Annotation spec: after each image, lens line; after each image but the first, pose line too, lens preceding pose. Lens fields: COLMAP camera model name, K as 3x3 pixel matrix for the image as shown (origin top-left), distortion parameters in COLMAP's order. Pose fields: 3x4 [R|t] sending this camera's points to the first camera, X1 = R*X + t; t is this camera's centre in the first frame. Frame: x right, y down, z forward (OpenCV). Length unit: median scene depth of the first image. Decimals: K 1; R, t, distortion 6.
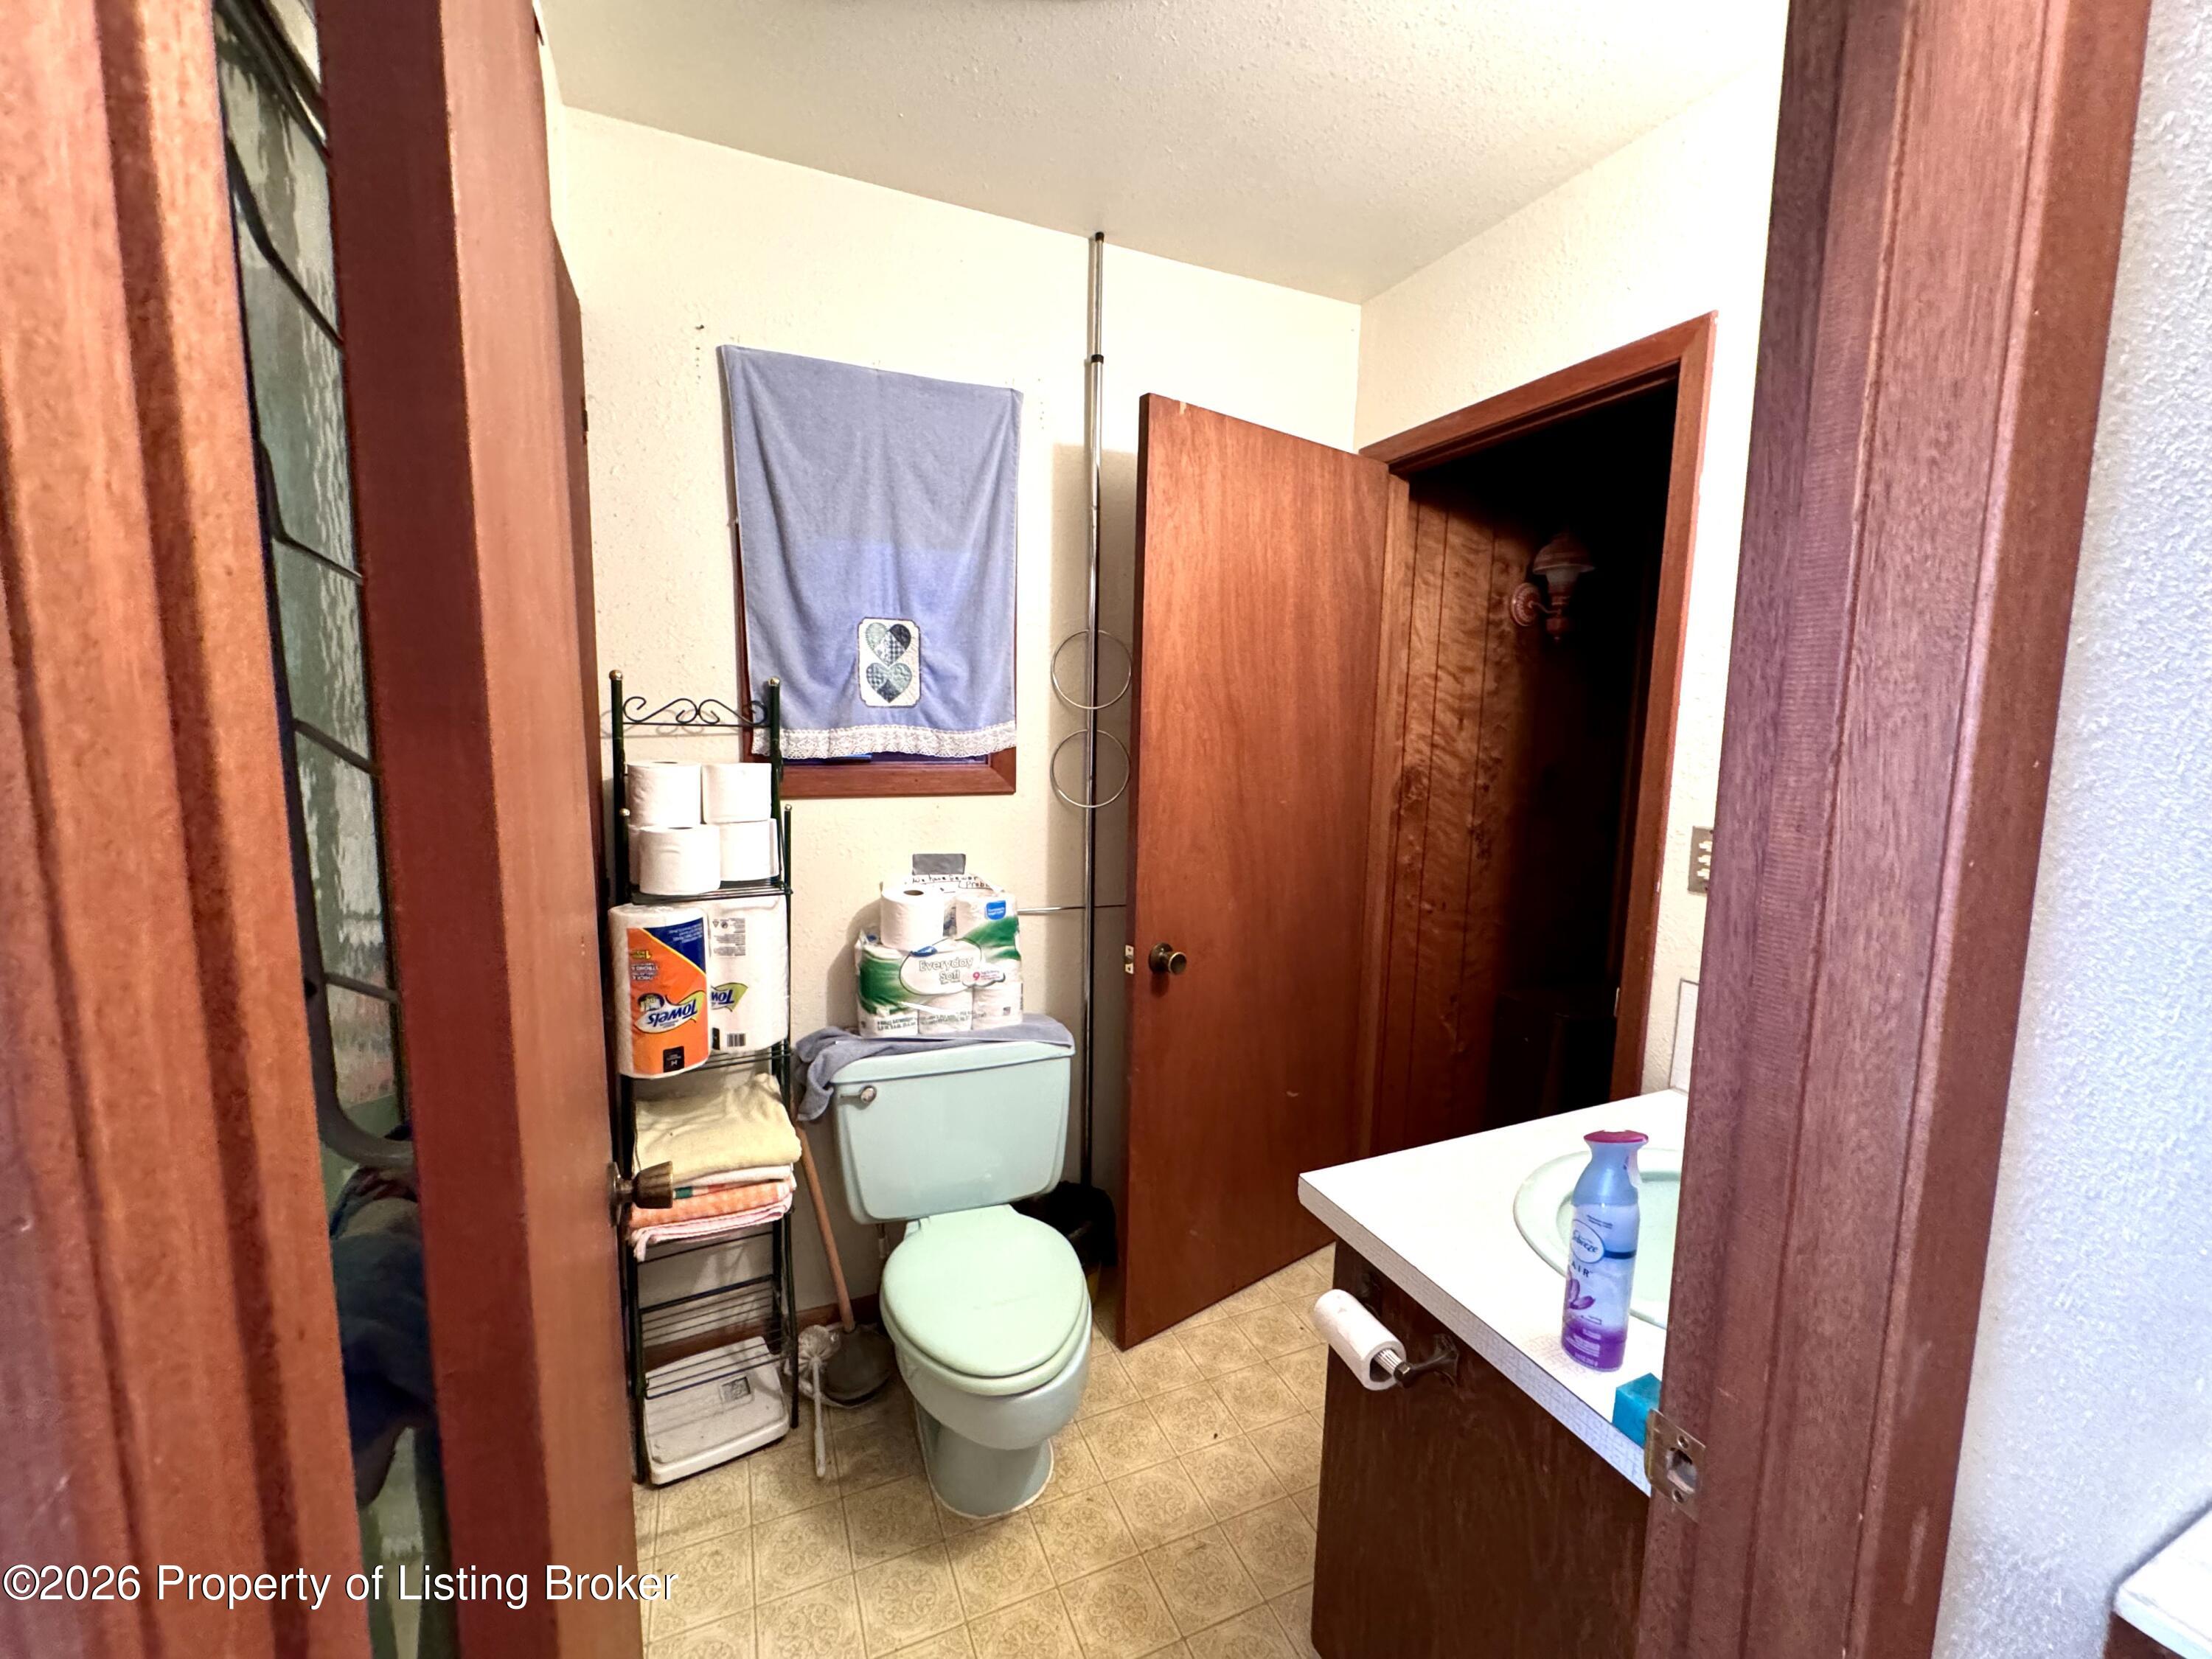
lens RADIAL K [[895.3, 0, 1108.6], [0, 895.3, 819.9], [0, 0, 1]] dist [-0.002600, -0.000060]
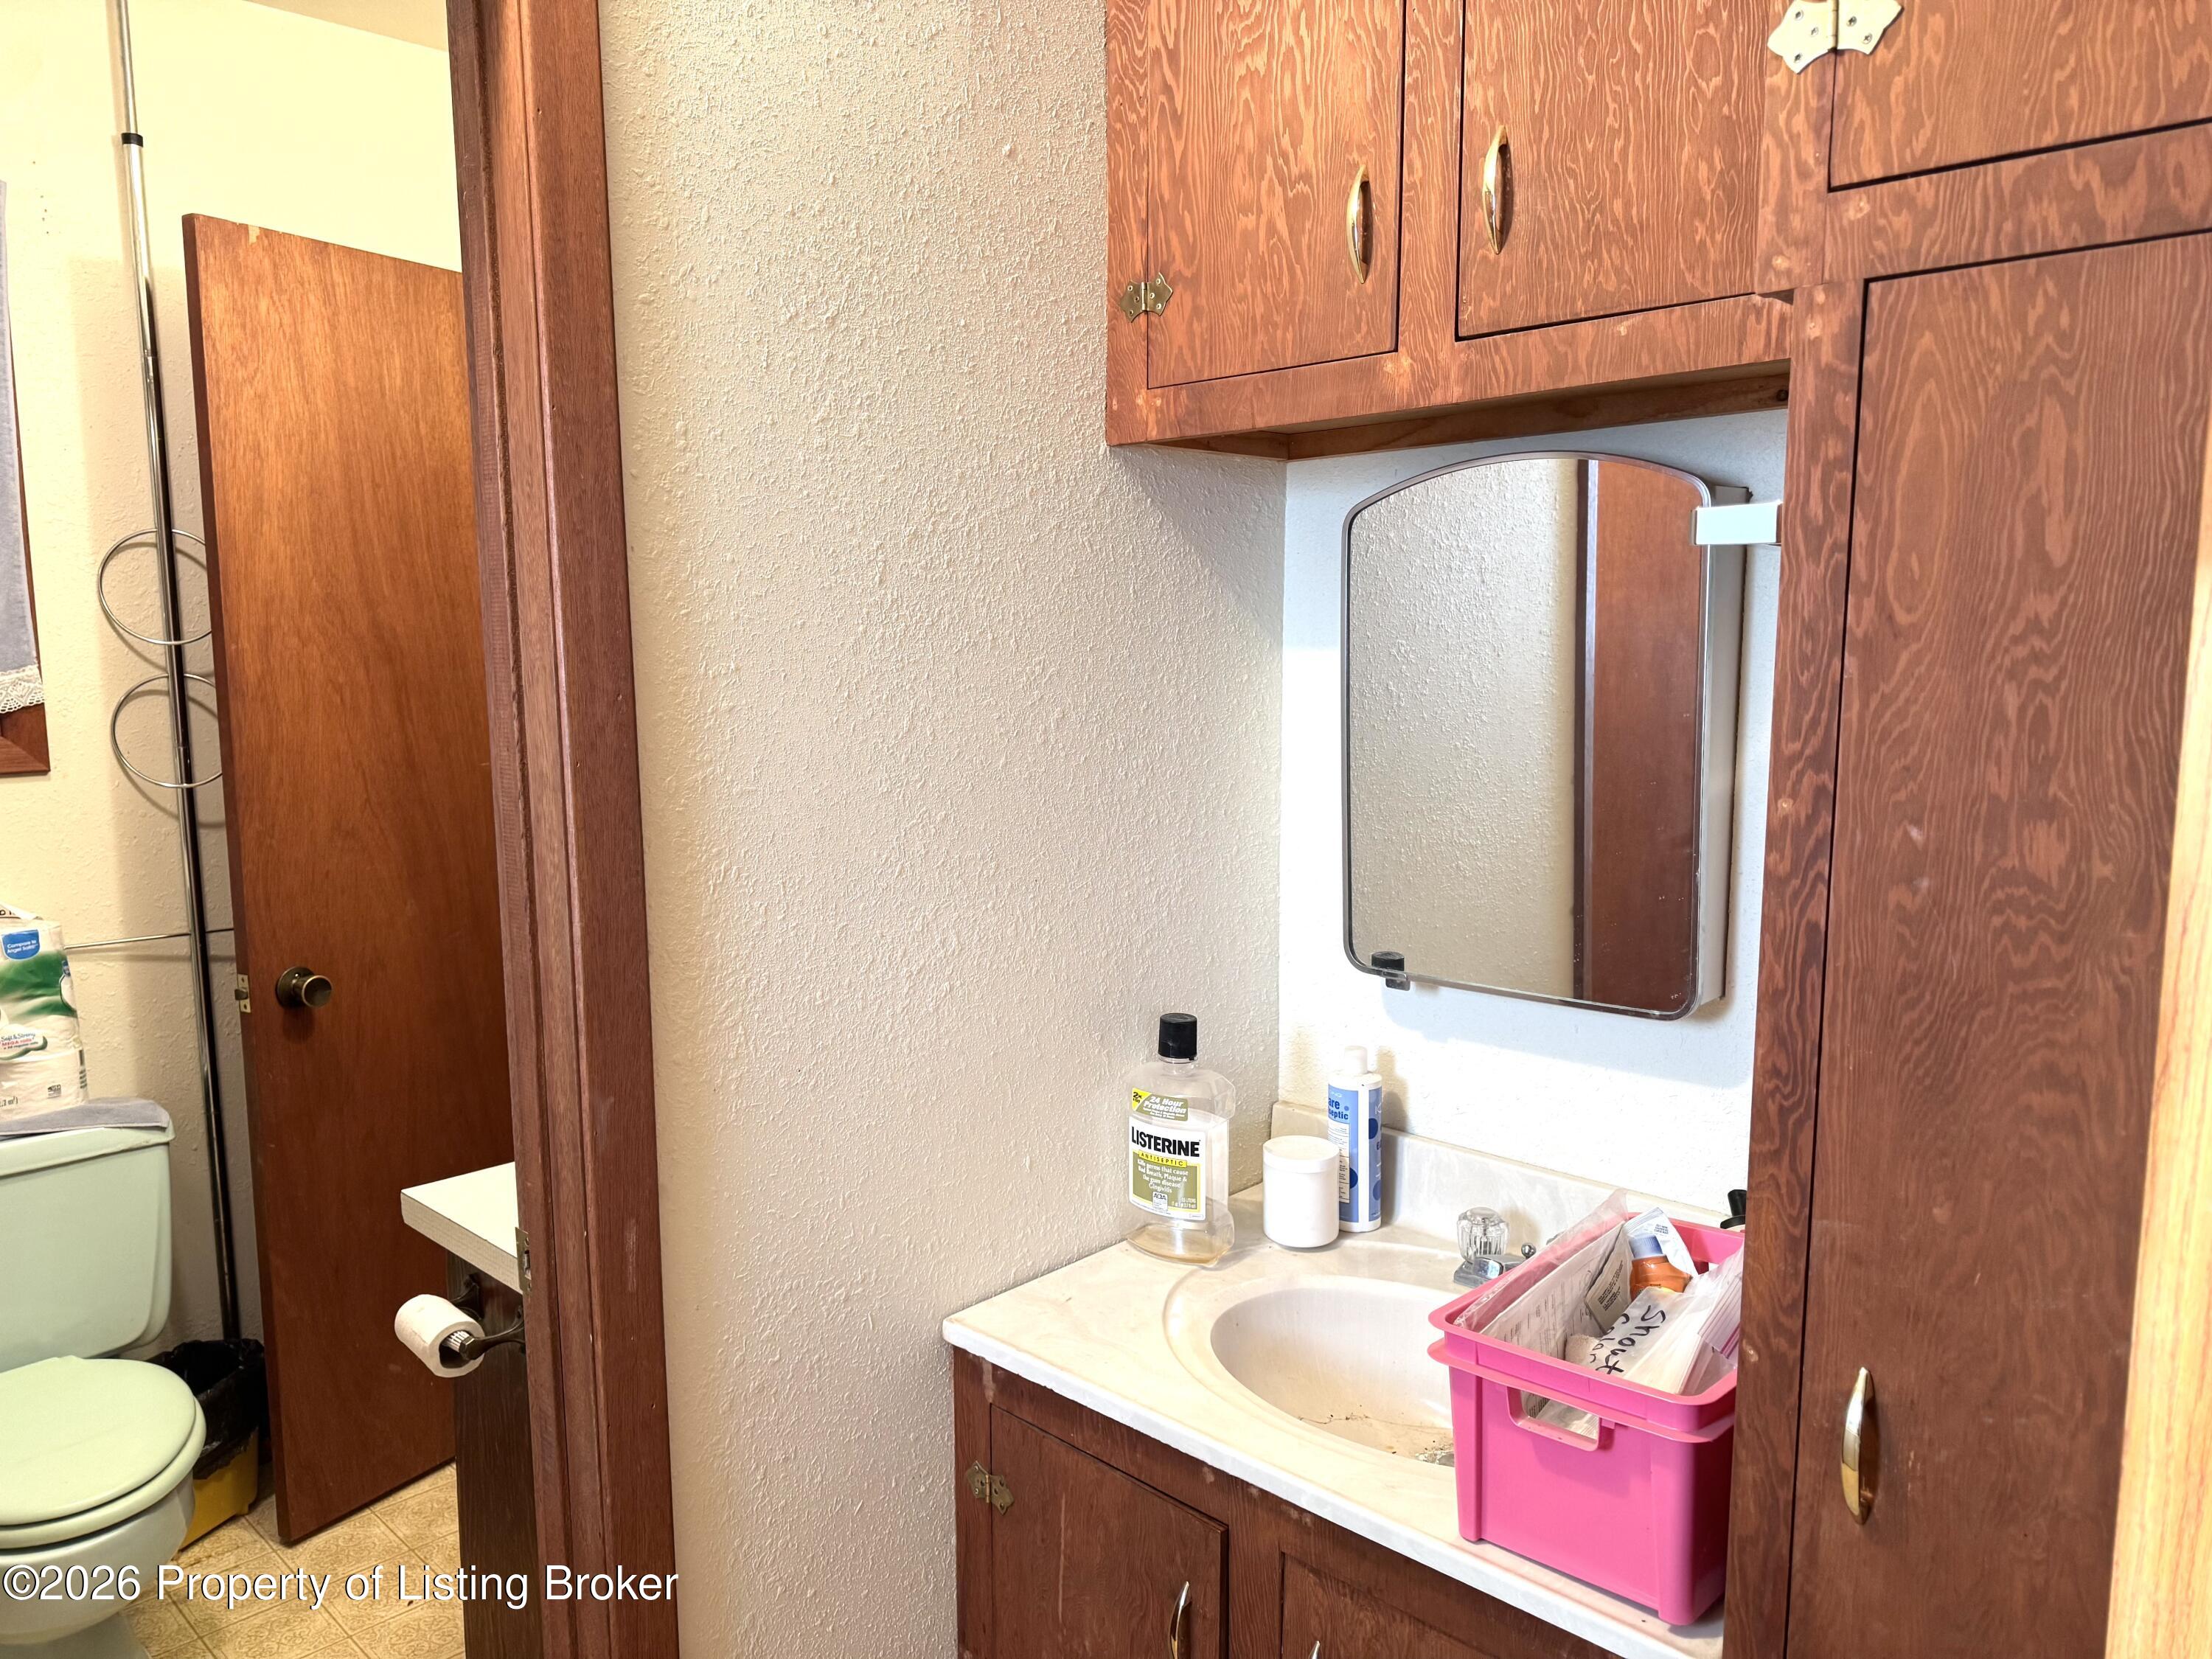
lens RADIAL K [[1562.0, 0, 1113.4], [0, 1562.0, 823.8], [0, 0, 1]] dist [0.095423, -0.122463]
pose [[0.922694, -0.069868, 0.379150, 0.194242], [0.065605, 0.997553, 0.024169, 0.035034], [-0.379911, 0.002573, 0.925019, -0.449135]]
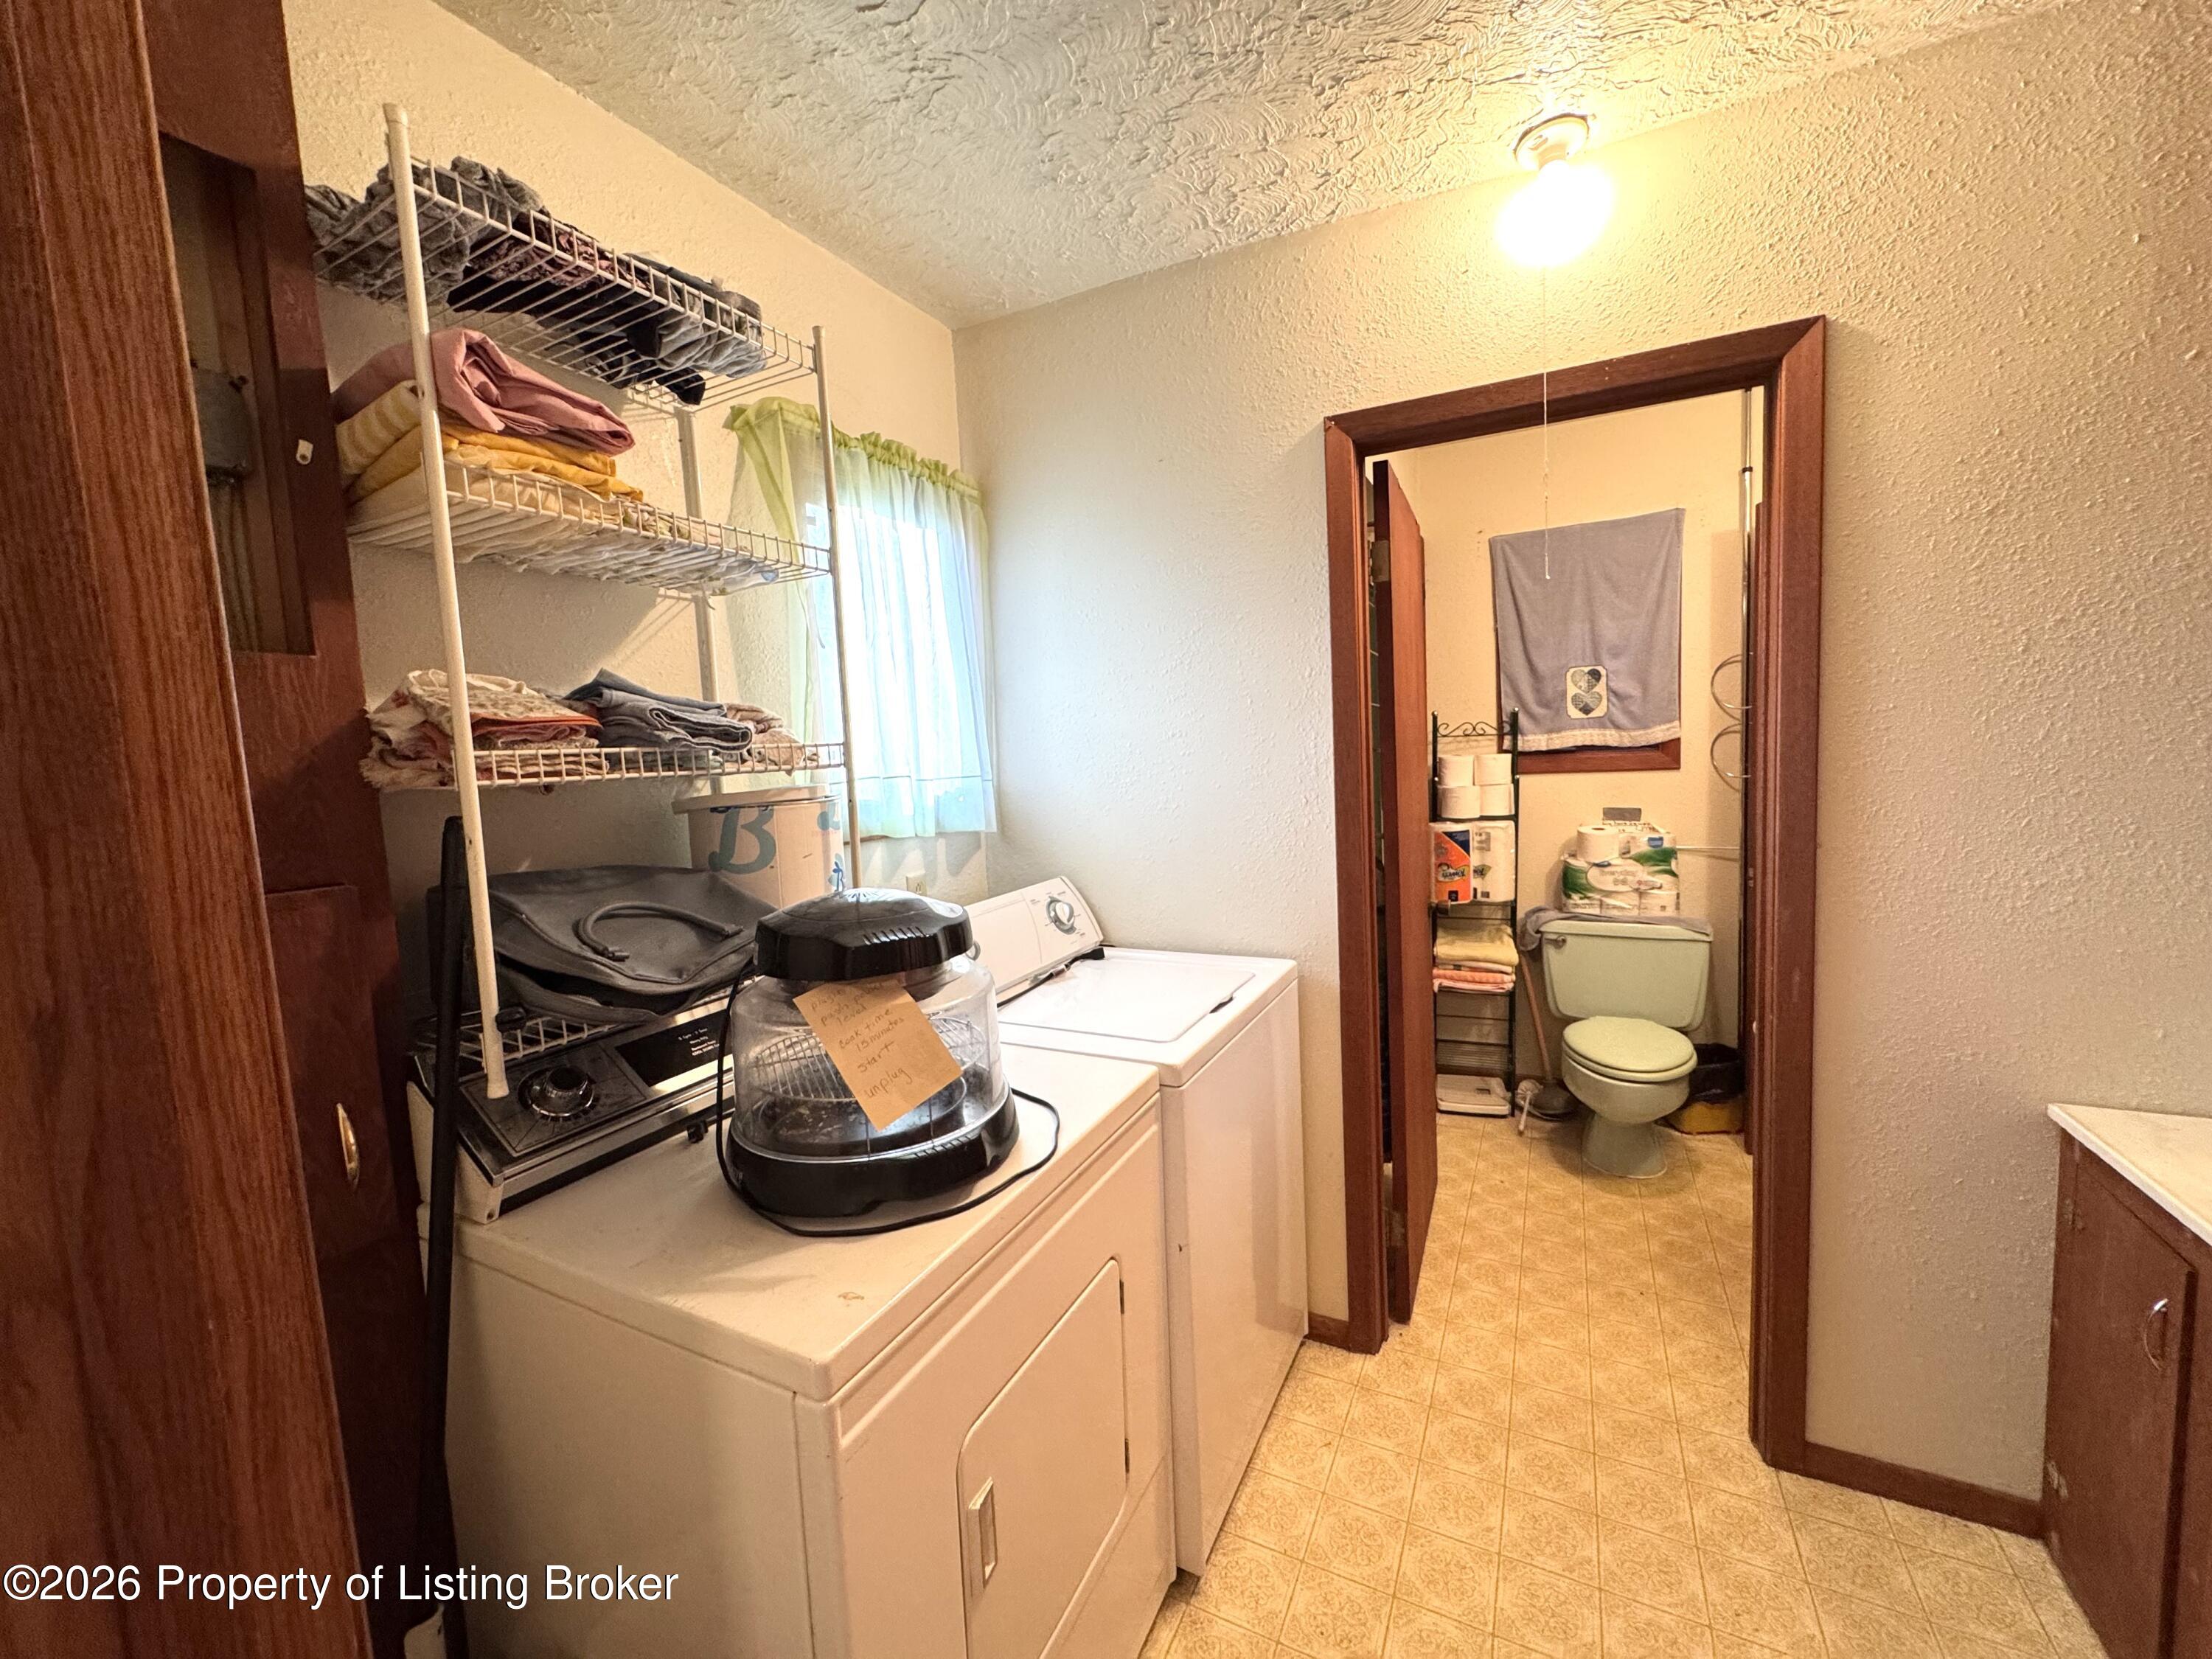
lens RADIAL K [[879.2, 0, 1102.5], [0, 879.2, 824.3], [0, 0, 1]] dist [-0.001741, -0.000167]
pose [[0.628913, 0.021808, -0.777170, 0.477296], [-0.027258, 0.999610, 0.005992, 0.088769], [0.776998, 0.017416, 0.629263, -0.753109]]
